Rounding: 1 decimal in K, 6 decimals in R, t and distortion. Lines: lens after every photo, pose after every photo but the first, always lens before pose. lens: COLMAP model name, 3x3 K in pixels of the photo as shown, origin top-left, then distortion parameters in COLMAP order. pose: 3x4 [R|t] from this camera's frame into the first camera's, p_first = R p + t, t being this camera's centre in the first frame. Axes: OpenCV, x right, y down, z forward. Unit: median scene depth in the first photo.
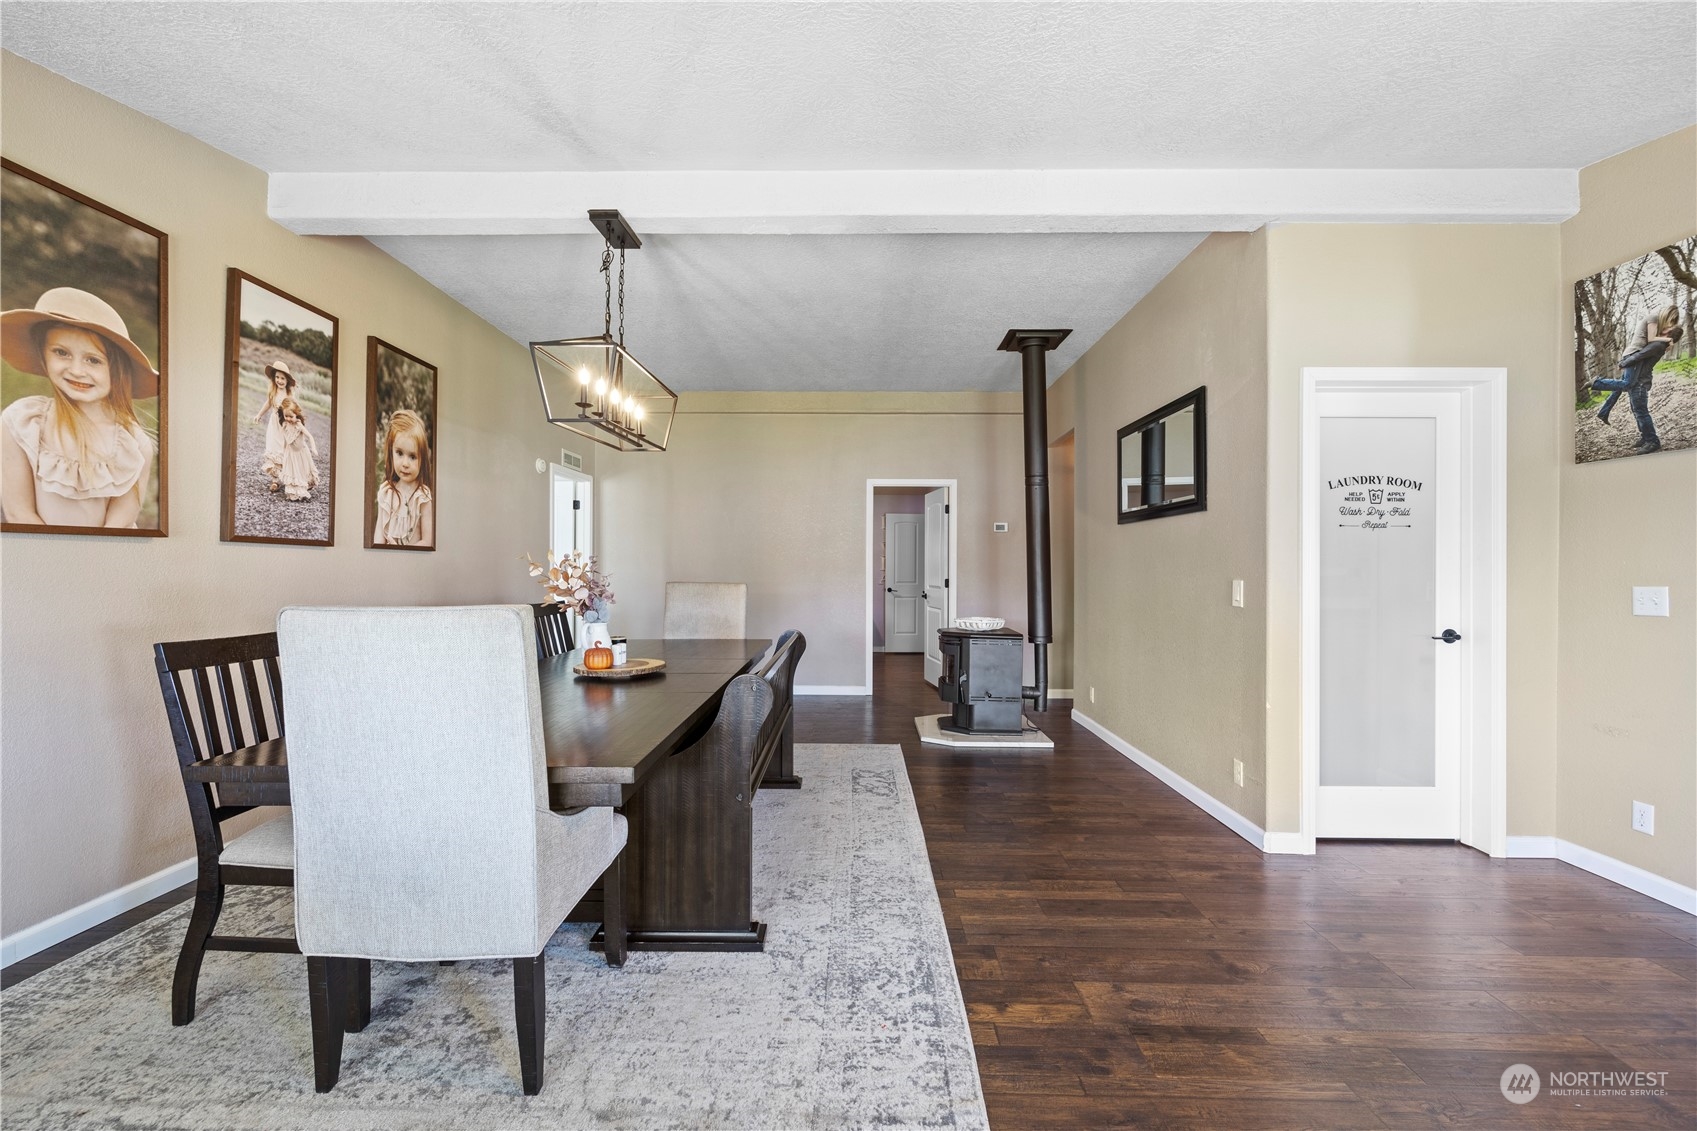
lens RADIAL K [[682.2, 0, 855.3], [0, 682.2, 560.6], [0, 0, 1]] dist [-0.001354, 0.000065]
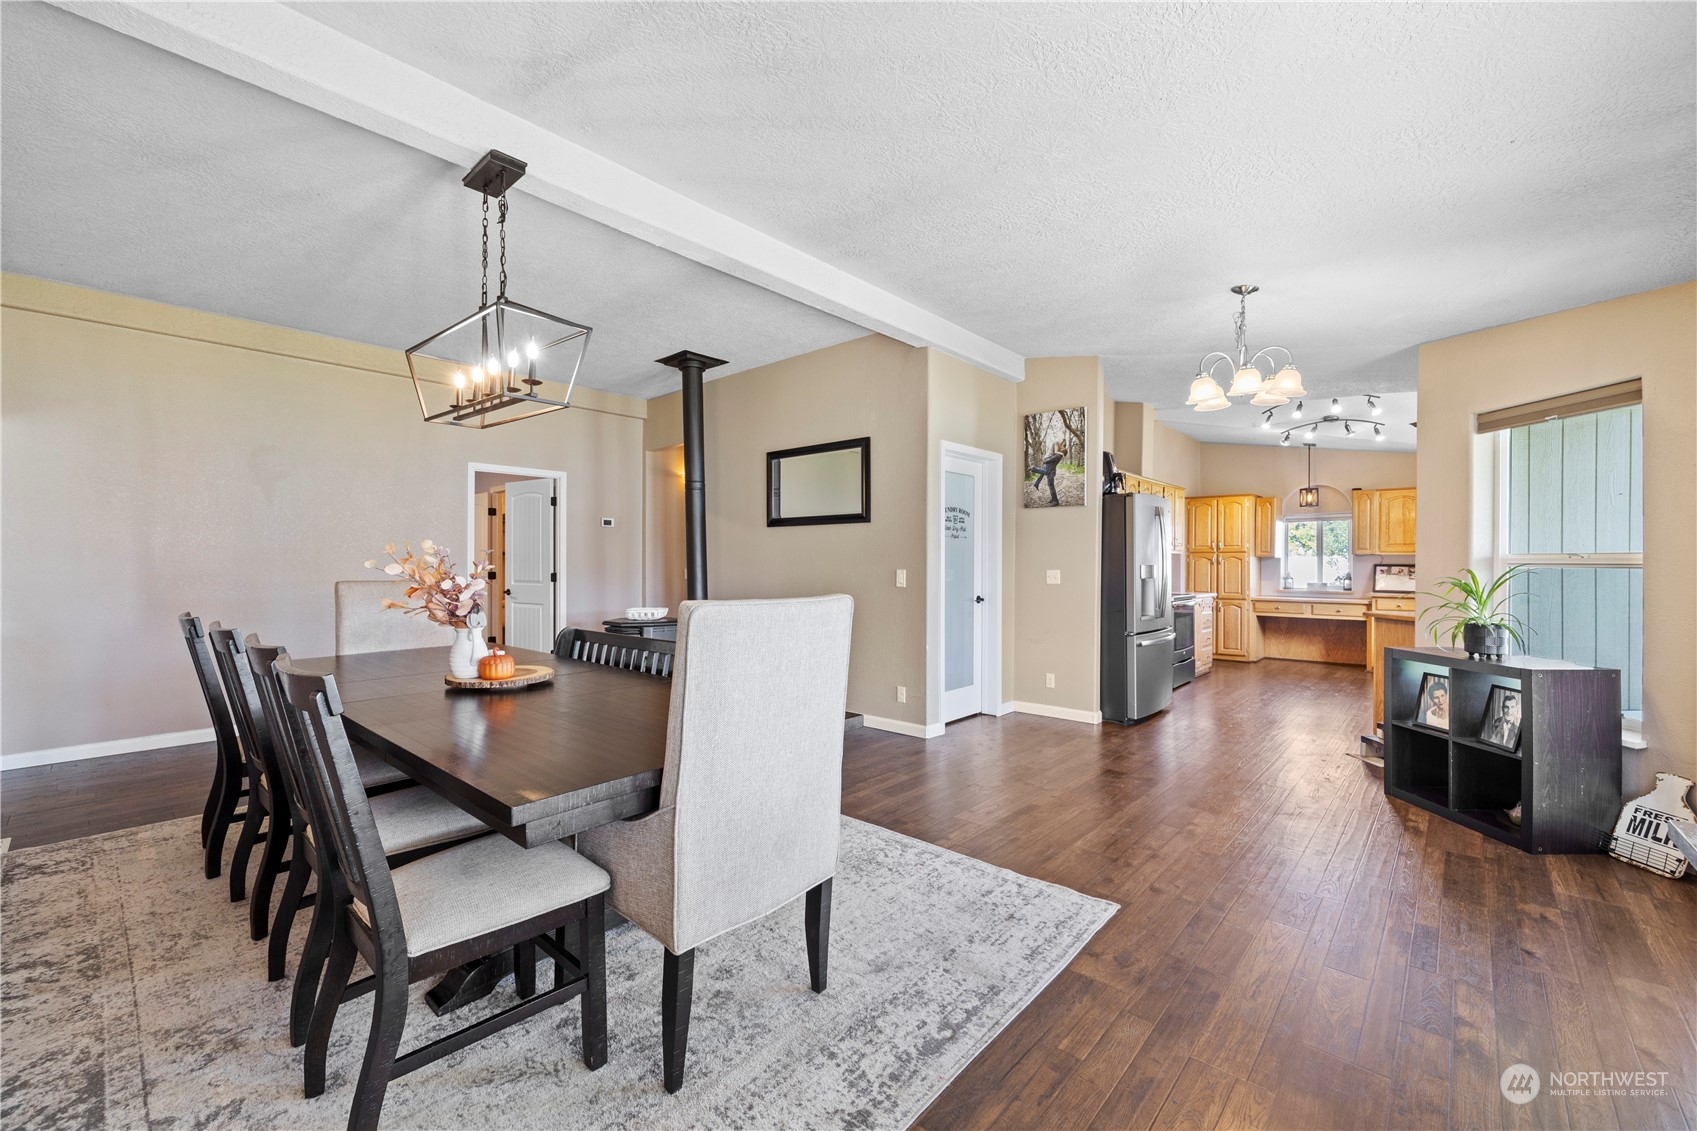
lens RADIAL K [[682.2, 0, 855.3], [0, 682.2, 560.6], [0, 0, 1]] dist [-0.001354, 0.000065]
pose [[0.651778, -0.002155, 0.758407, -0.719093], [-0.006635, 0.999941, 0.008544, -0.004436], [-0.758381, -0.010601, 0.651726, 0.081969]]
